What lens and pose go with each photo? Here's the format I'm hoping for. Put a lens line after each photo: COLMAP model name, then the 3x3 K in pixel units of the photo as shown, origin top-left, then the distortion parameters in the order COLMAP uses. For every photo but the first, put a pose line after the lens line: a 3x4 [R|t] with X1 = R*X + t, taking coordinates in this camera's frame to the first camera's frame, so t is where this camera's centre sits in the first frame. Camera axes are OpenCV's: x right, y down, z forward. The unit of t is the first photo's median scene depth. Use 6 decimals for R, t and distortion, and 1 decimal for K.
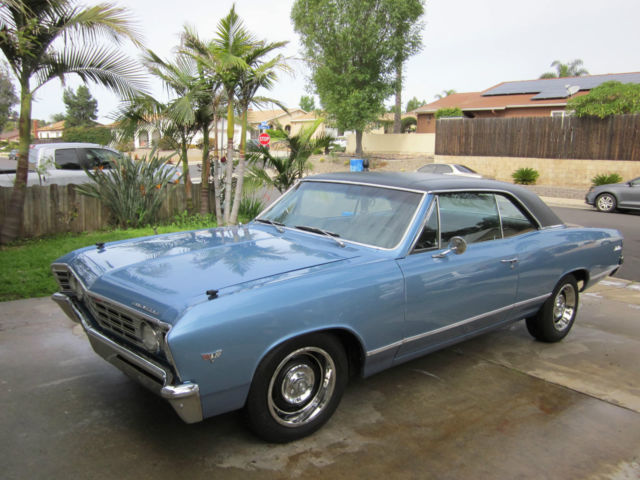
lens RADIAL K [[535.6, 0, 320.0], [0, 535.6, 240.0], [0, 0, 1]] dist [-0.037321, 0.008077]
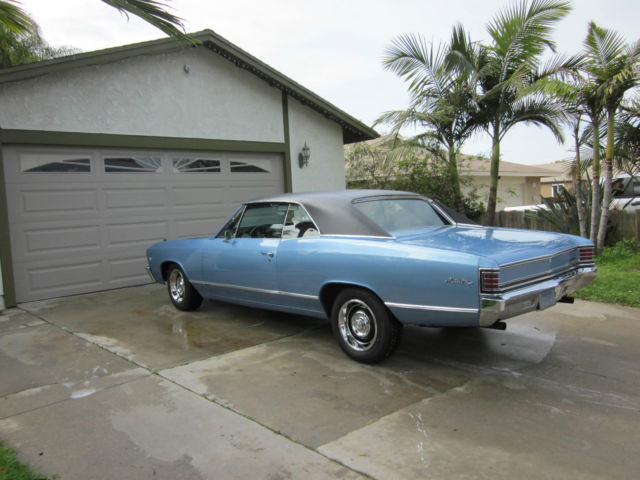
lens RADIAL K [[535.6, 0, 320.0], [0, 535.6, 240.0], [0, 0, 1]] dist [-0.037321, 0.008077]
pose [[0.046667, 0.039445, -0.998131, 0.711518], [-0.107358, 0.993630, 0.034248, -0.023383], [0.993125, 0.105559, 0.050604, 0.449037]]
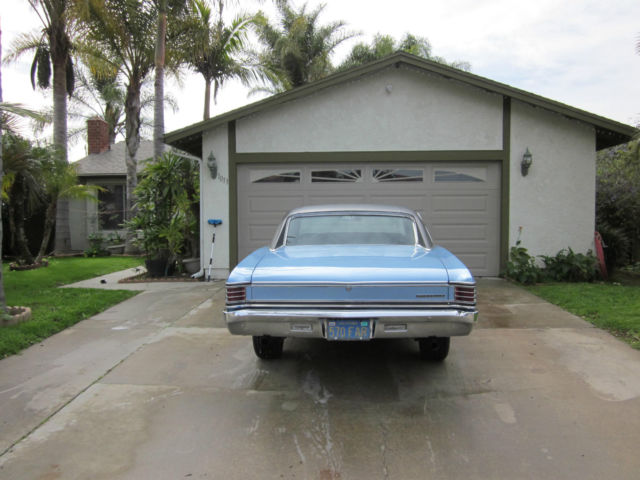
lens RADIAL K [[535.6, 0, 320.0], [0, 535.6, 240.0], [0, 0, 1]] dist [-0.037321, 0.008077]
pose [[-0.701198, 0.006935, -0.712933, 0.586550], [-0.127161, 0.982703, 0.134627, -0.101490], [0.701535, 0.185057, -0.688188, 0.925217]]
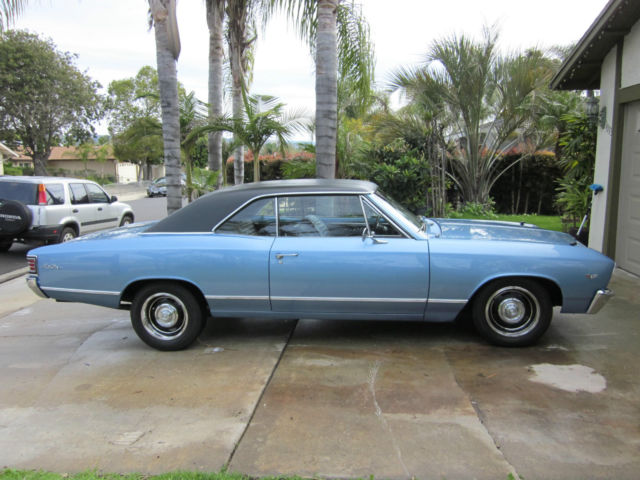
lens RADIAL K [[535.6, 0, 320.0], [0, 535.6, 240.0], [0, 0, 1]] dist [-0.037321, 0.008077]
pose [[-0.692863, -0.126886, 0.709817, -0.341034], [0.107879, 0.955076, 0.276030, -0.155298], [-0.712953, 0.267826, -0.648048, 0.860830]]
